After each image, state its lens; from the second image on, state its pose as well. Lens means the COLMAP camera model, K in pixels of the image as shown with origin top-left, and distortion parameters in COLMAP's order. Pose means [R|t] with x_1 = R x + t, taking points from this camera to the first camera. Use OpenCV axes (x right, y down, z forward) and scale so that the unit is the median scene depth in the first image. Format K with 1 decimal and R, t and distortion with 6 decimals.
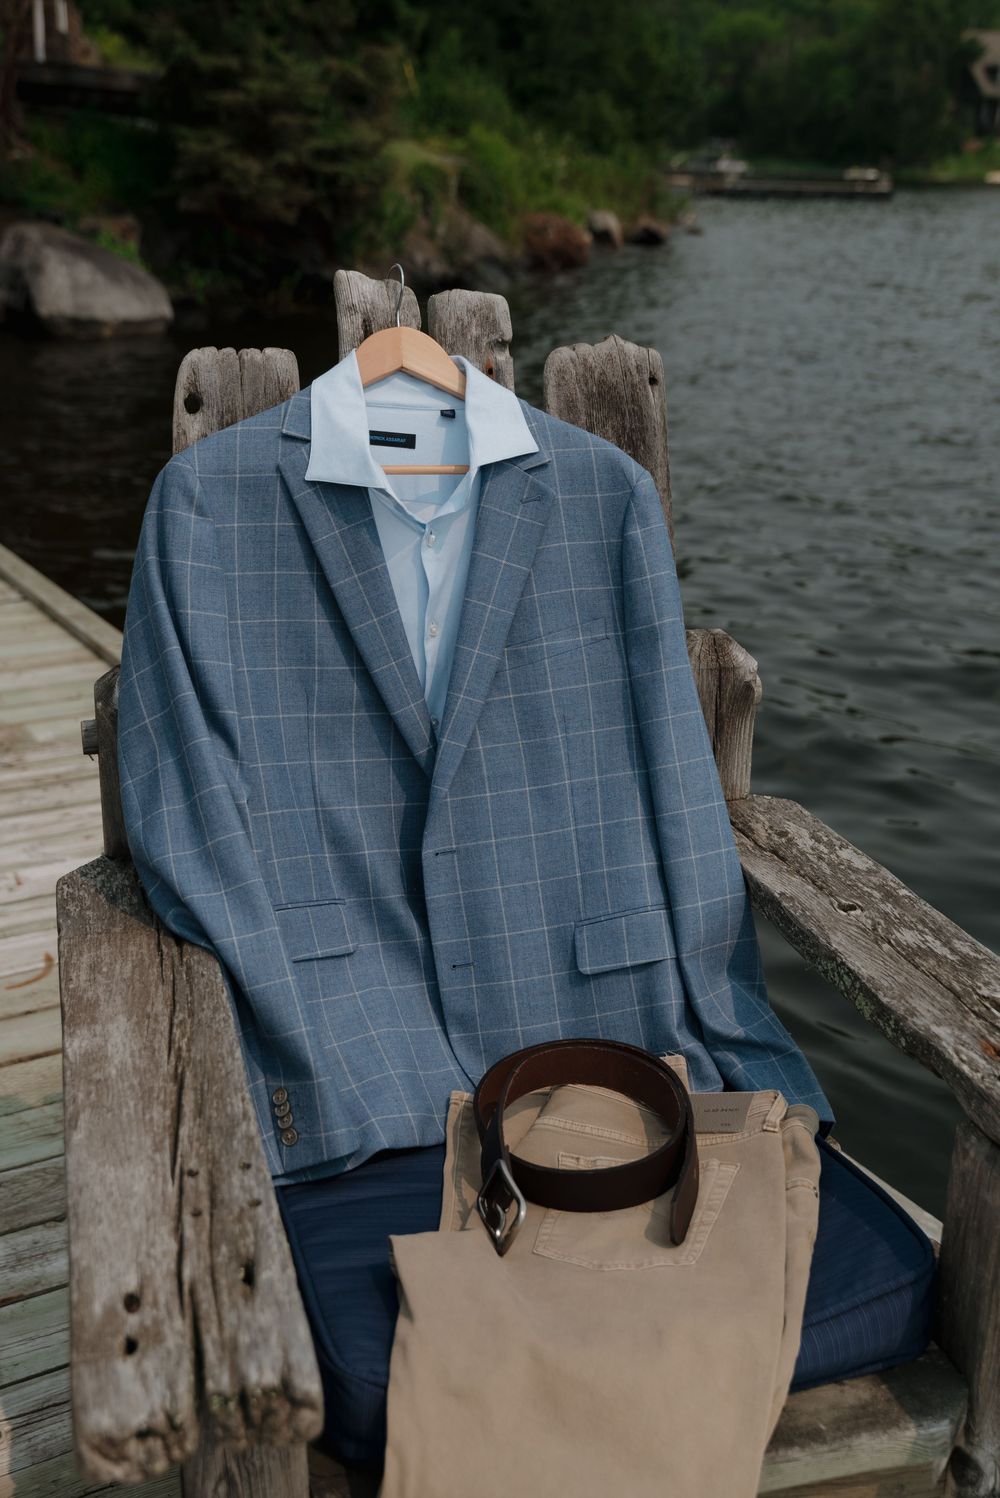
lens RADIAL K [[1790.6, 0, 500.0], [0, 1790.6, 749.0], [0, 0, 1]] dist [0.064333, 0.014754]
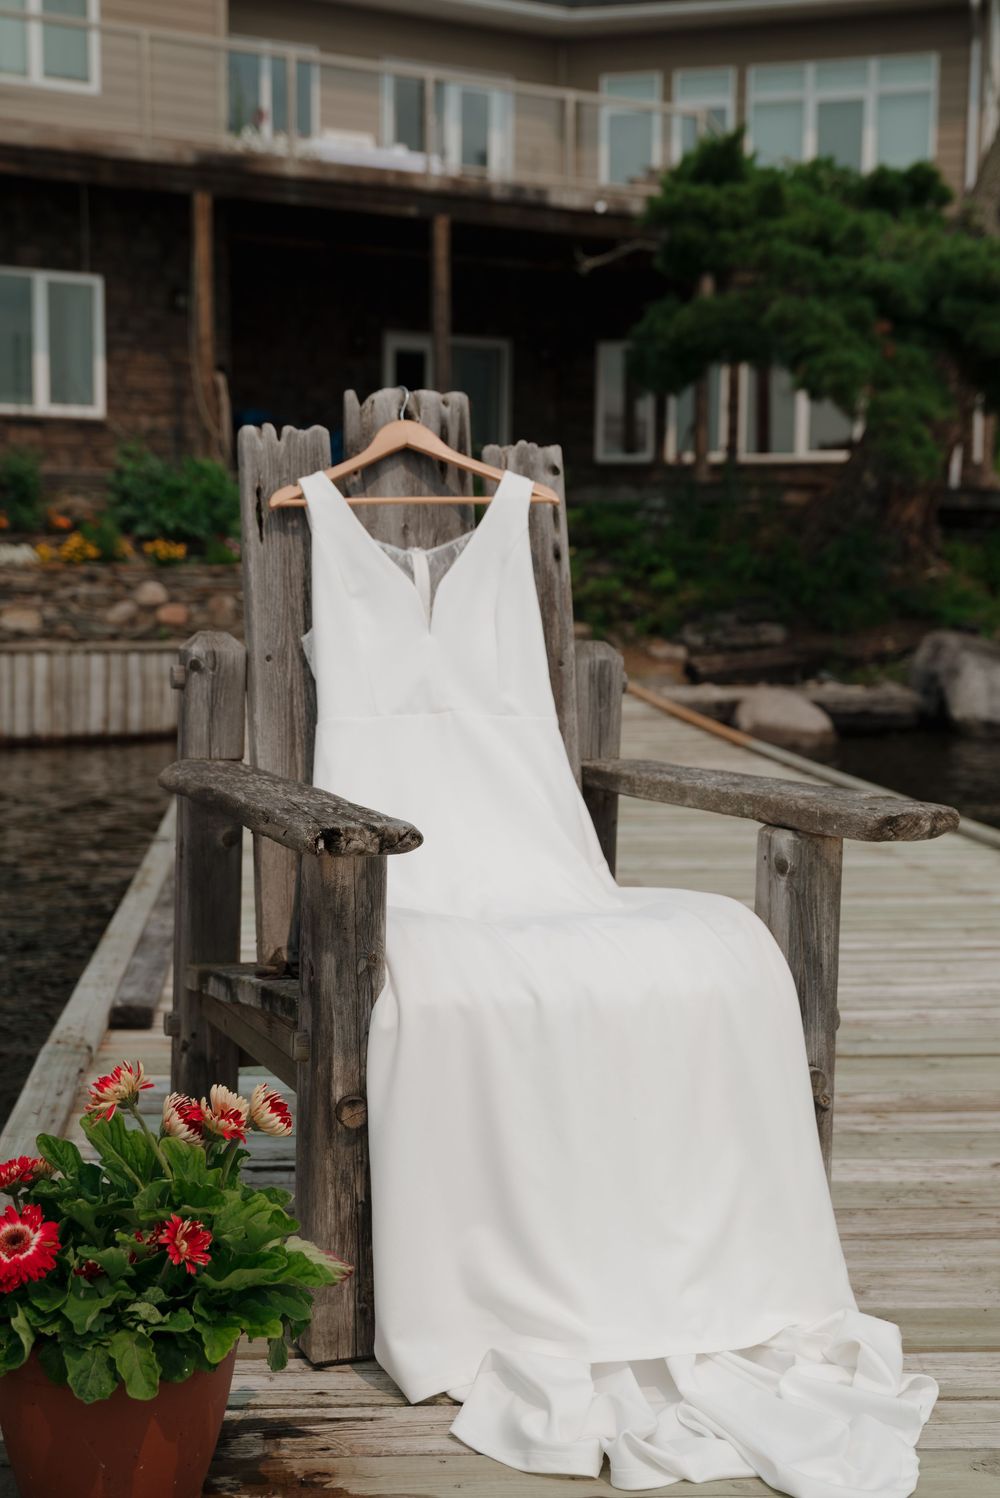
lens RADIAL K [[2163.5, 0, 500.0], [0, 2163.5, 749.0], [0, 0, 1]] dist [0.112000, 0.072039]
pose [[0.917273, 0.011106, -0.398103, -0.074091], [-0.113535, 0.965423, -0.234665, 0.586843], [0.381732, 0.260451, 0.886818, -0.992817]]
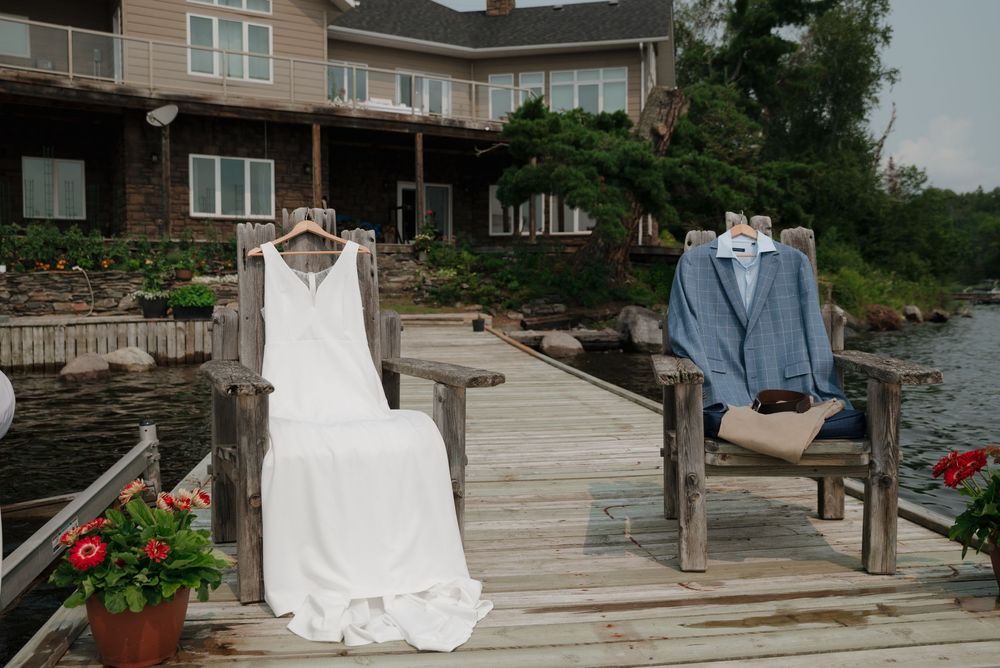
lens RADIAL K [[938.2, 0, 500.0], [0, 938.2, 334.0], [0, 0, 1]] dist [0.004798, 0.024010]
pose [[0.929419, -0.012451, -0.368817, 0.210800], [-0.091955, 0.960091, -0.264139, 0.599367], [0.357387, 0.279410, 0.891182, -0.991027]]
